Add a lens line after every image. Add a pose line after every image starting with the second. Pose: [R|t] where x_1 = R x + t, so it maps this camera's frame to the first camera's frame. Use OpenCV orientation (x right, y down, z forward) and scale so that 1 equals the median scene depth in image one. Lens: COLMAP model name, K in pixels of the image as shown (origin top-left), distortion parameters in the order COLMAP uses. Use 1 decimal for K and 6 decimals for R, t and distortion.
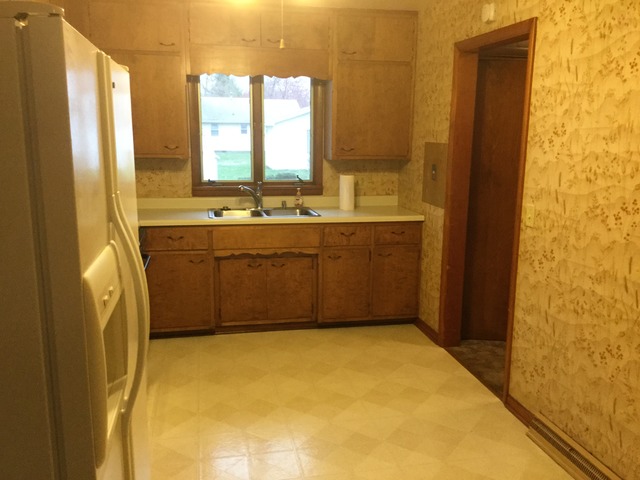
lens RADIAL K [[575.5, 0, 316.0], [0, 575.5, 239.6], [0, 0, 1]] dist [0.097997, -0.159428]
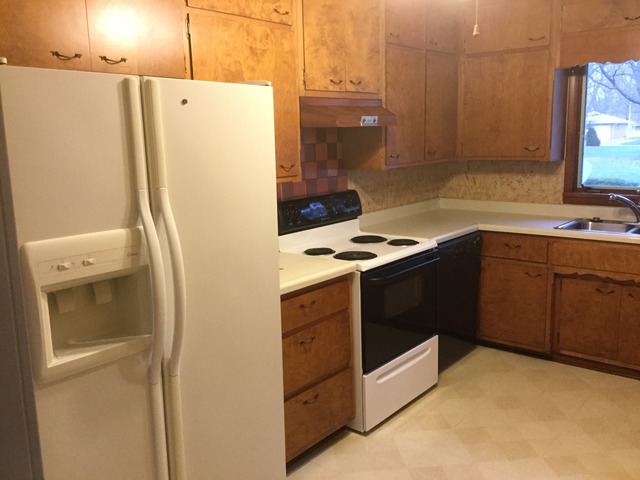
lens RADIAL K [[575.5, 0, 316.4], [0, 575.5, 240.3], [0, 0, 1]] dist [0.097997, -0.159428]
pose [[0.629141, 0.110675, -0.769372, 0.267958], [-0.112616, 0.992346, 0.050660, -0.022888], [0.769090, 0.054771, 0.636790, 0.150811]]
